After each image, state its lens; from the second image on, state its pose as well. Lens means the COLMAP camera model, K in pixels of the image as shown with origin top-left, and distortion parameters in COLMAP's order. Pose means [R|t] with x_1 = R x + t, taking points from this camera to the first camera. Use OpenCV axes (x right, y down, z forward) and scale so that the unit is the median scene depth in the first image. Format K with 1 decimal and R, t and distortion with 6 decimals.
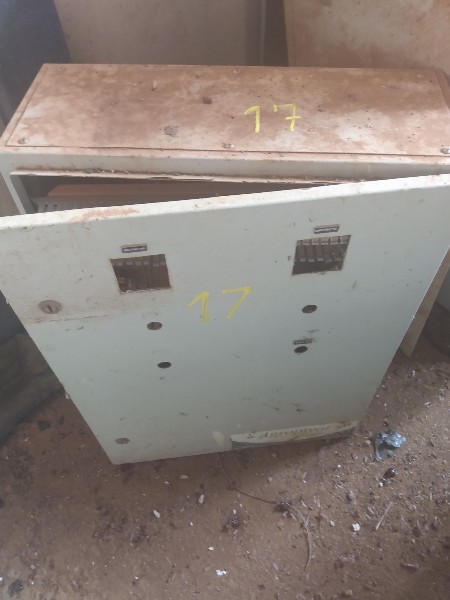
lens RADIAL K [[455.1, 0, 236.1], [0, 455.1, 295.8], [0, 0, 1]] dist [0.046630, -0.059155]
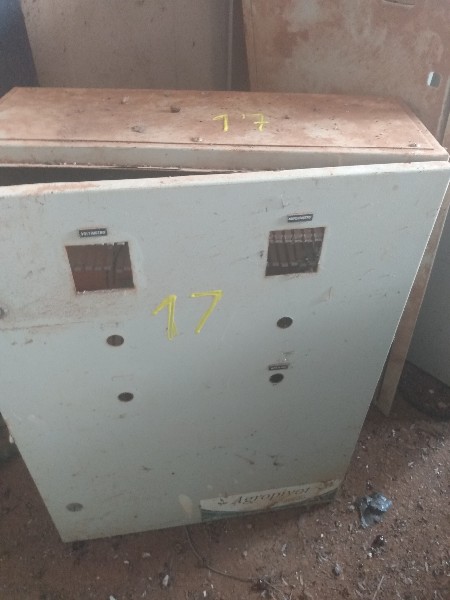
lens RADIAL K [[446.3, 0, 229.8], [0, 446.3, 299.9], [0, 0, 1]] dist [0.005338, 0.001285]
pose [[0.998547, -0.003704, 0.053763, 0.001478], [0.014820, 0.978045, -0.207864, 0.170640], [-0.051813, 0.208359, 0.976679, 0.110576]]
